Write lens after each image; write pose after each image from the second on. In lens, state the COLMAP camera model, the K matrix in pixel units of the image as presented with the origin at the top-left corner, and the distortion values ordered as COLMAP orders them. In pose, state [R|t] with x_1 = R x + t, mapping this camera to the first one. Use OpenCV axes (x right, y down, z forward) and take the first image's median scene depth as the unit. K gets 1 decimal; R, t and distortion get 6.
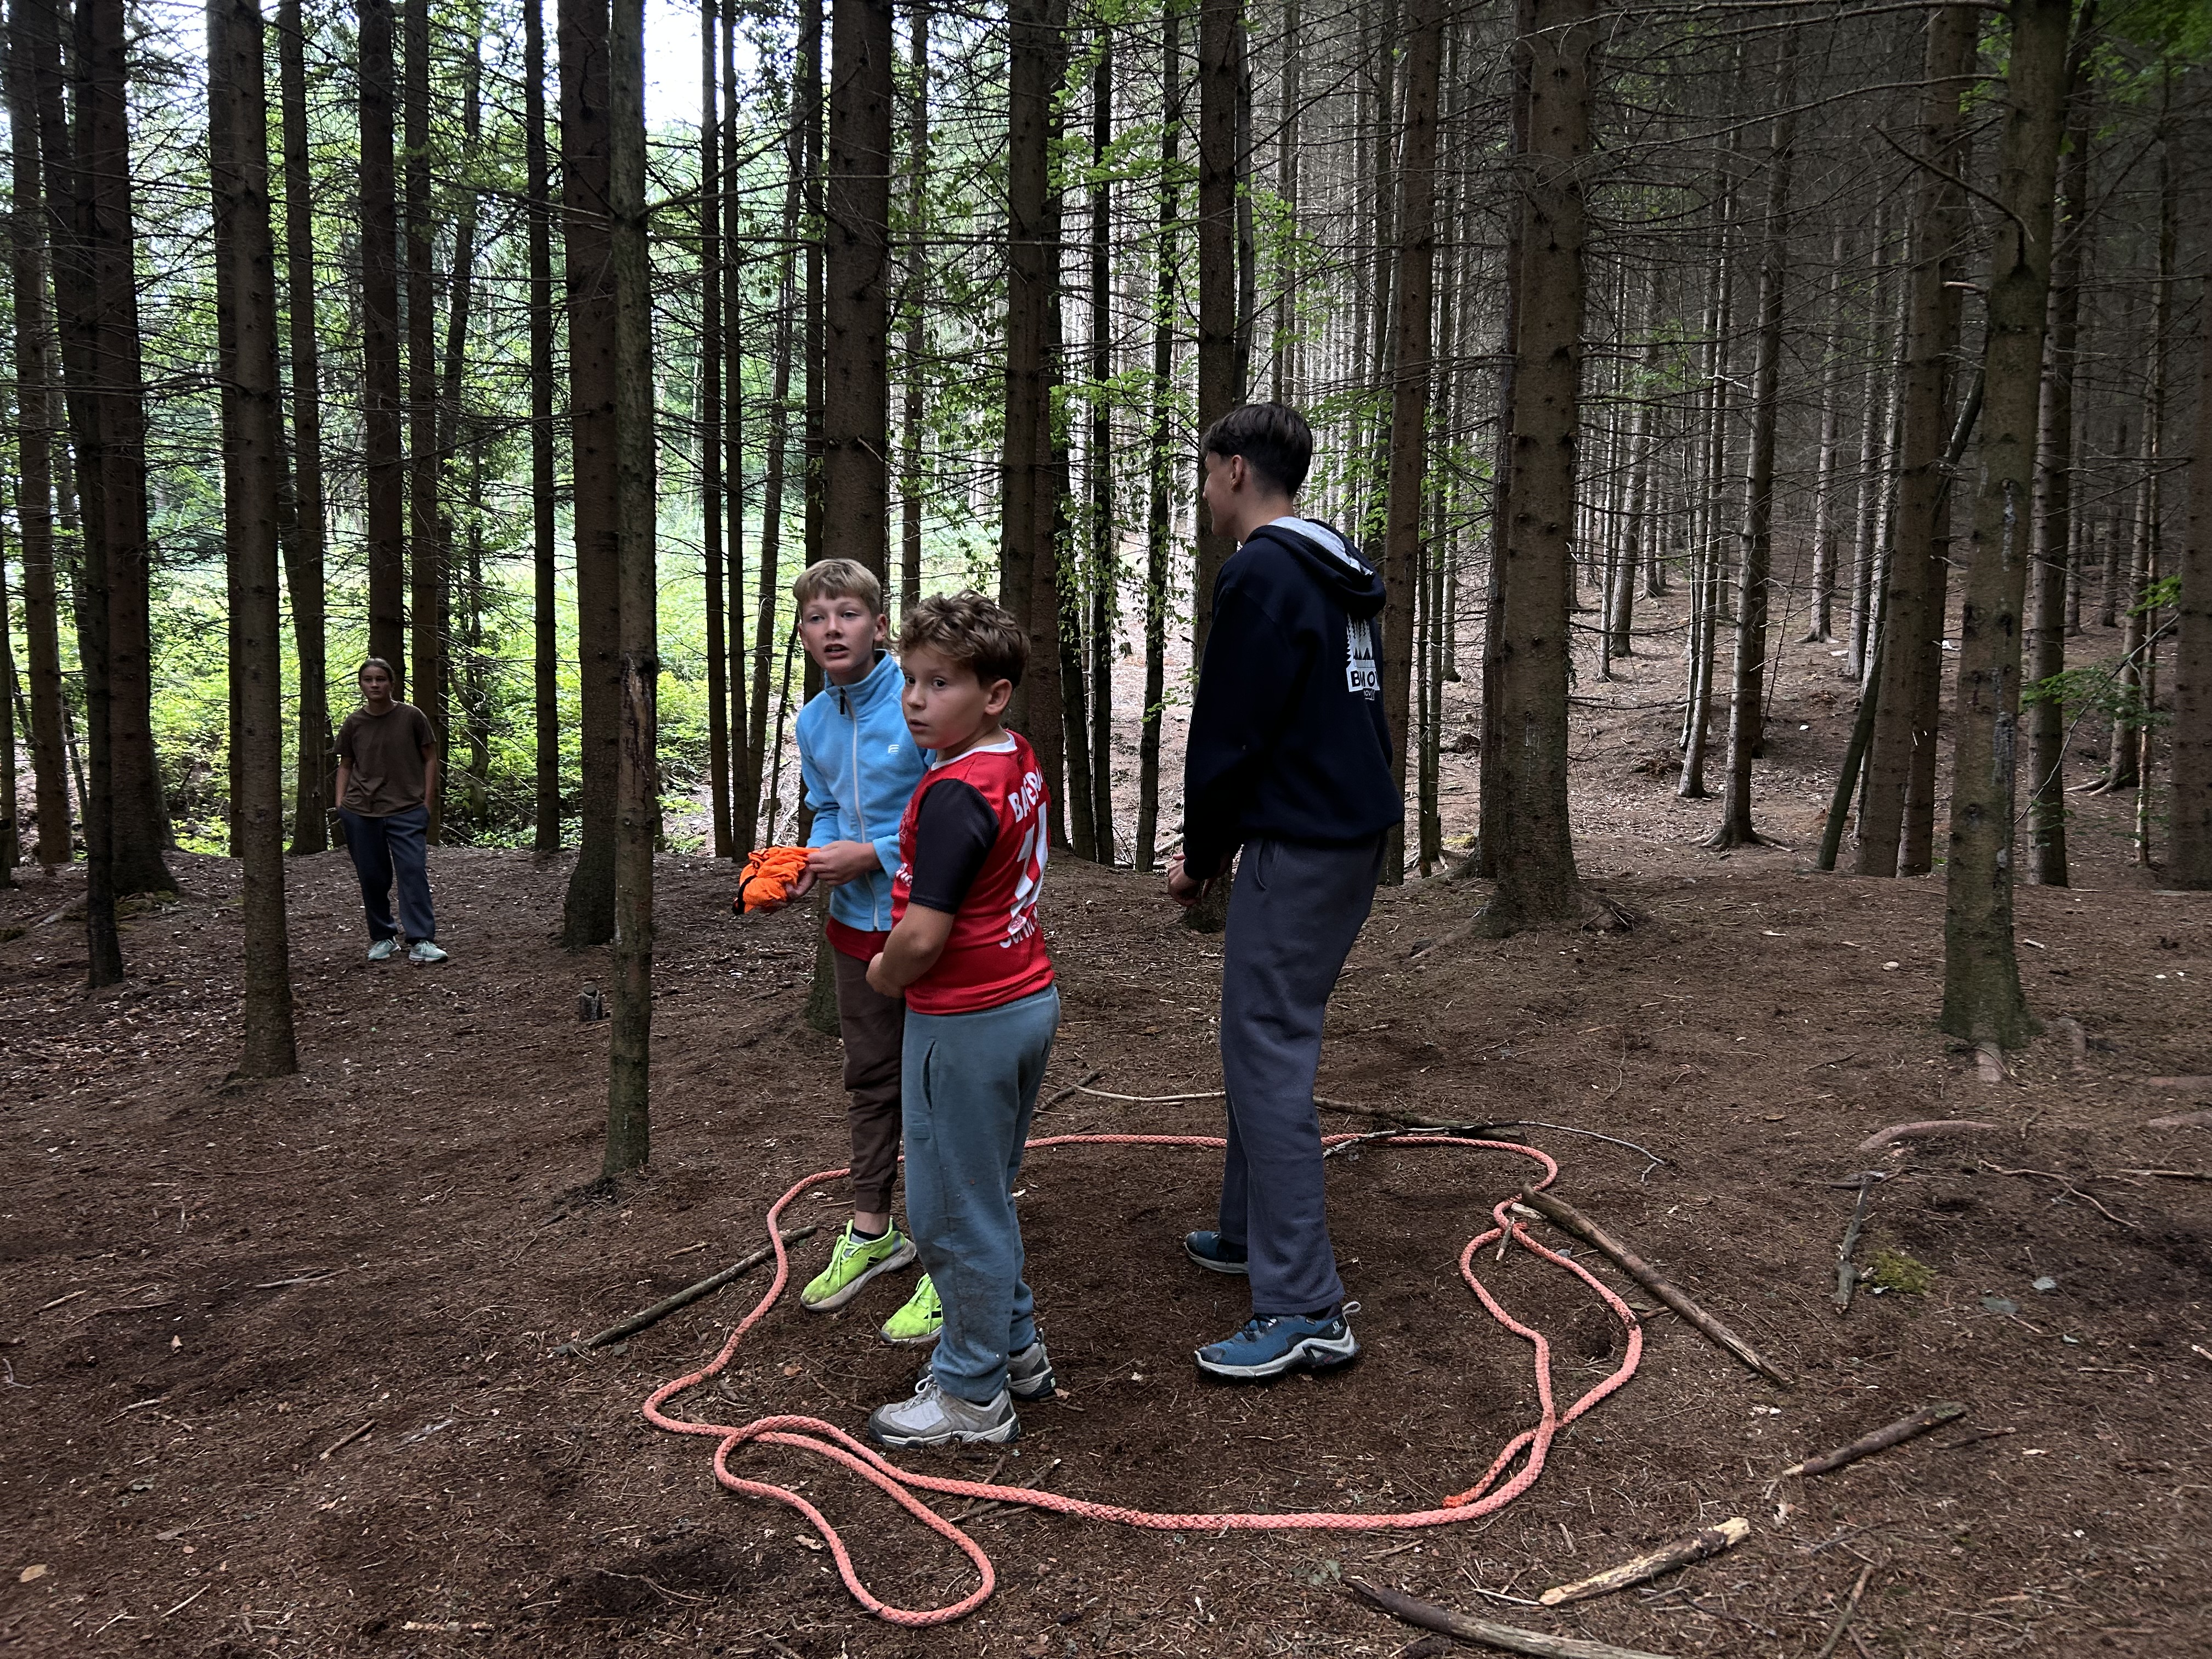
lens RADIAL K [[1721.6, 0, 1103.8], [0, 1721.6, 825.2], [0, 0, 1]] dist [0.012436, -0.002697]
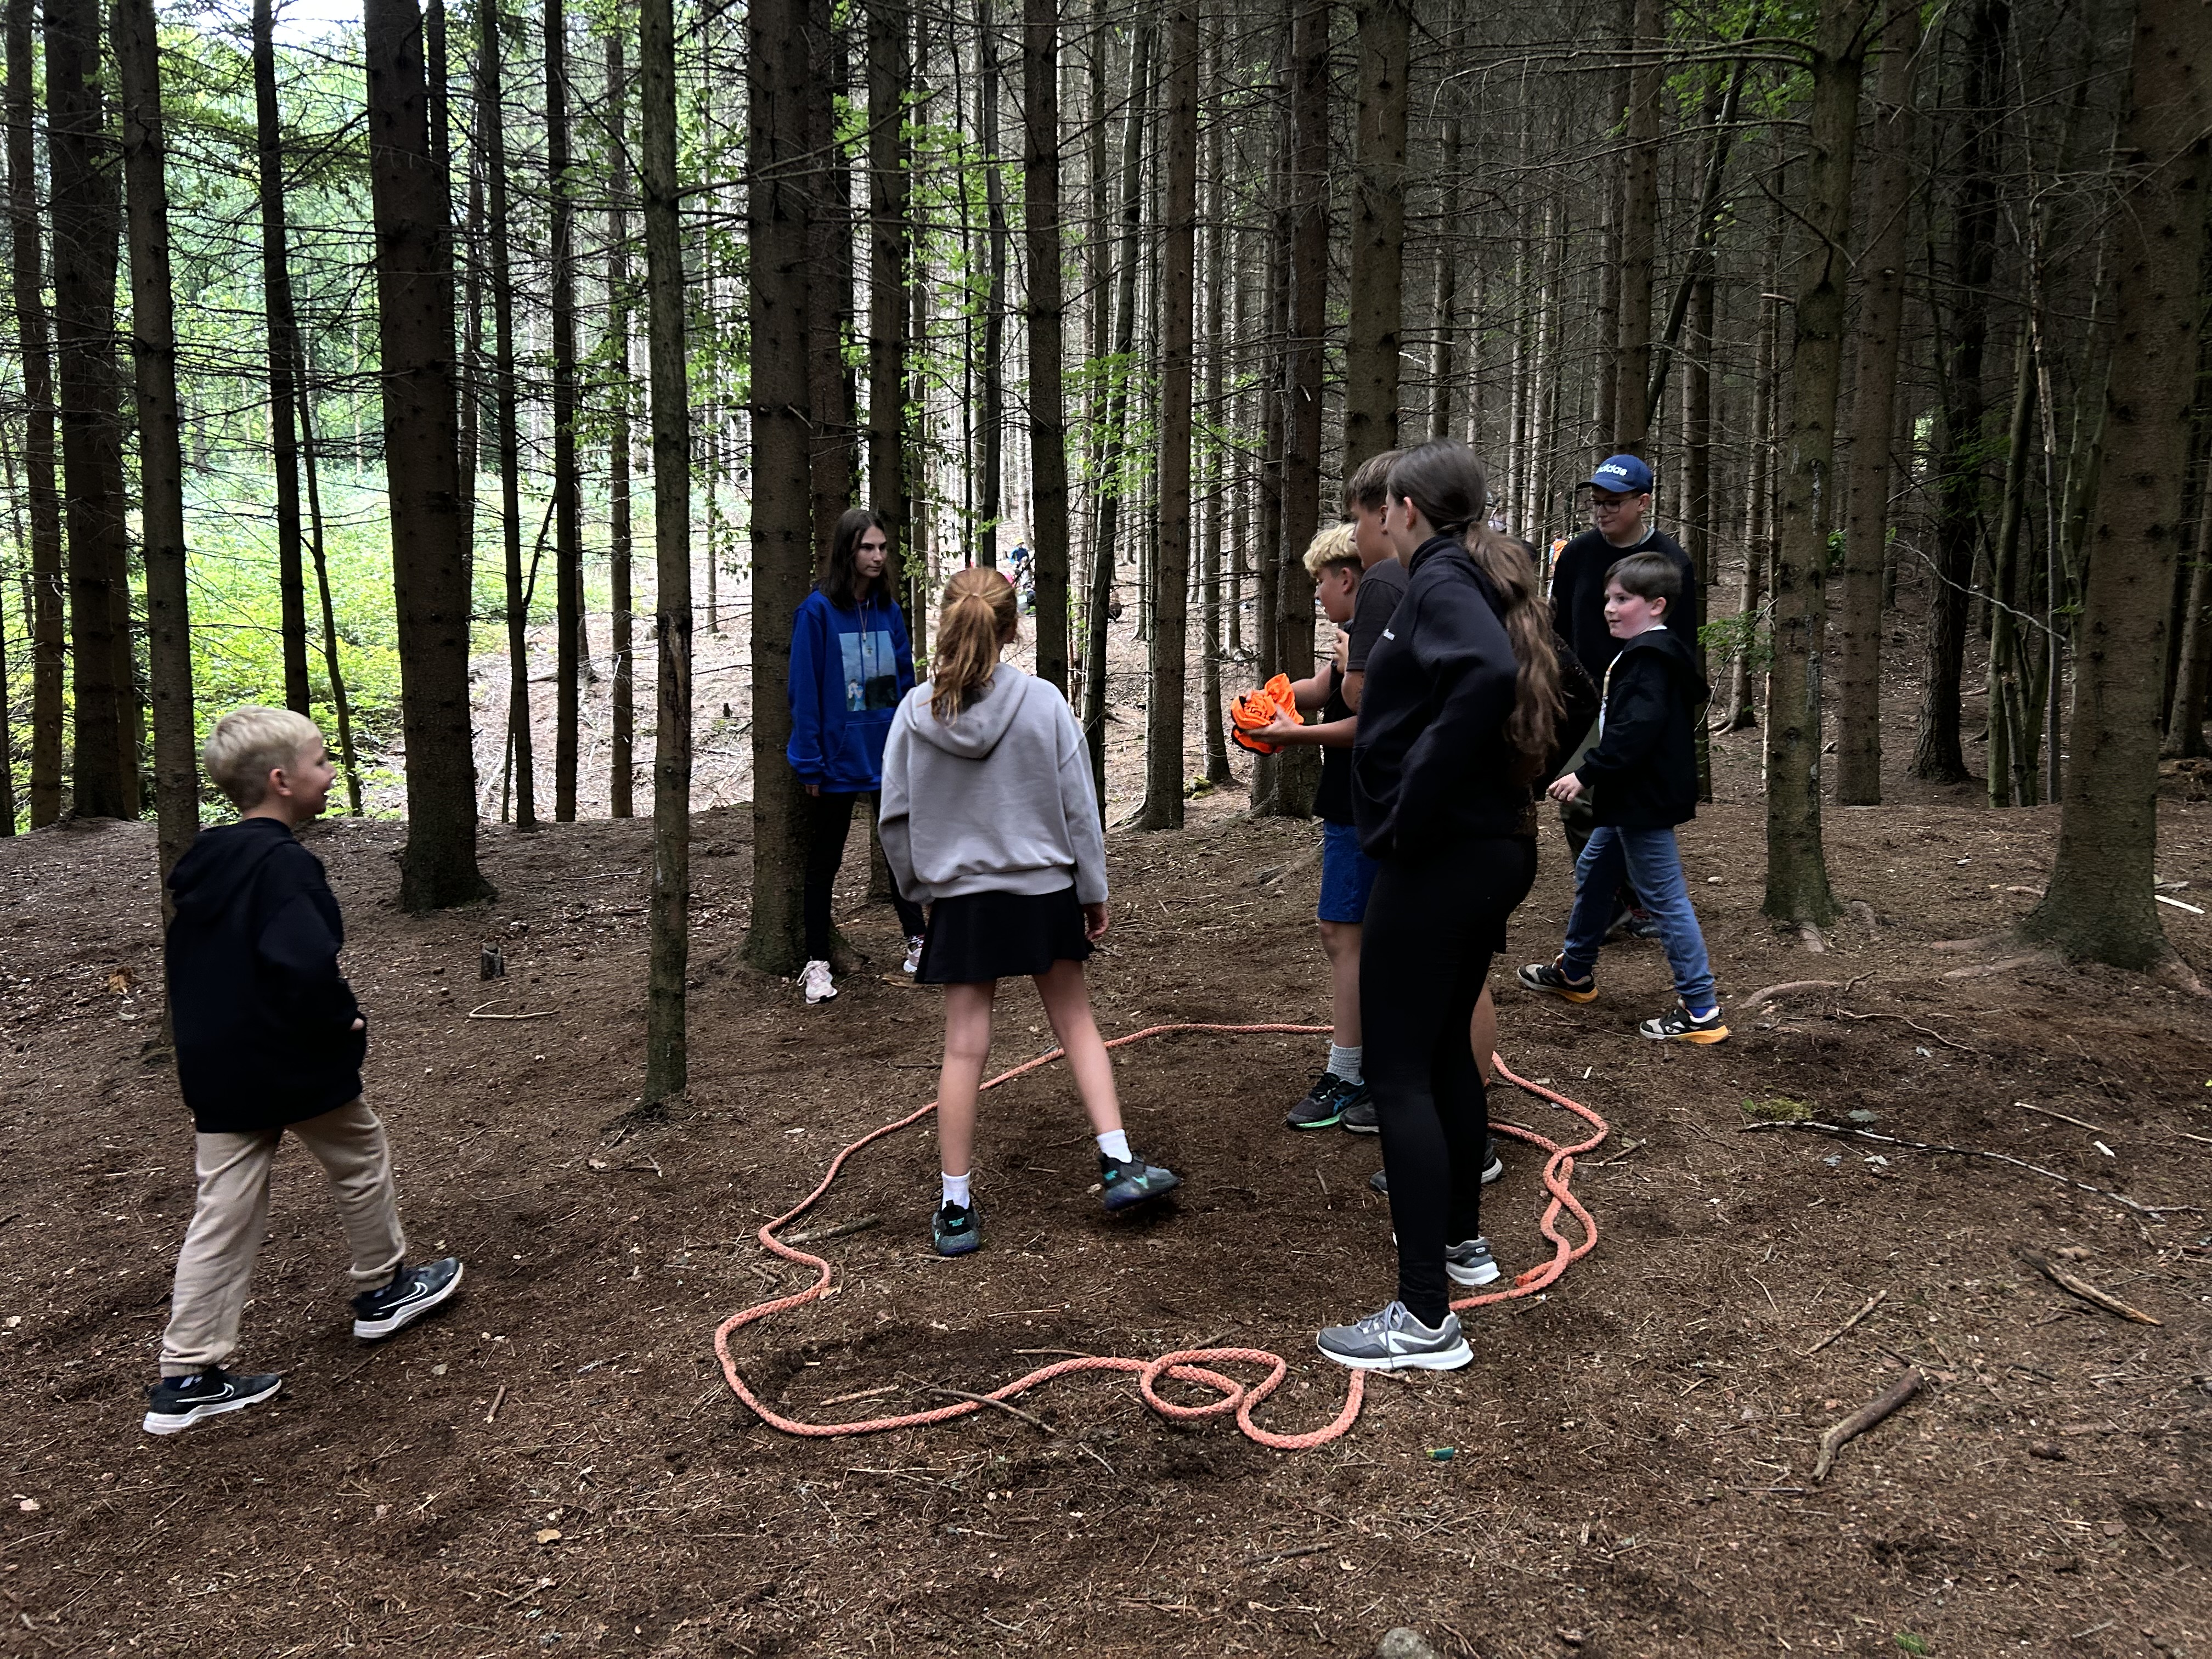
lens RADIAL K [[1721.6, 0, 1107.7], [0, 1721.6, 830.9], [0, 0, 1]] dist [0.012436, -0.002697]
pose [[0.979122, -0.031975, 0.200741, -0.212979], [0.026924, 0.999250, 0.027844, 0.013584], [-0.201480, -0.021858, 0.979249, -0.093959]]
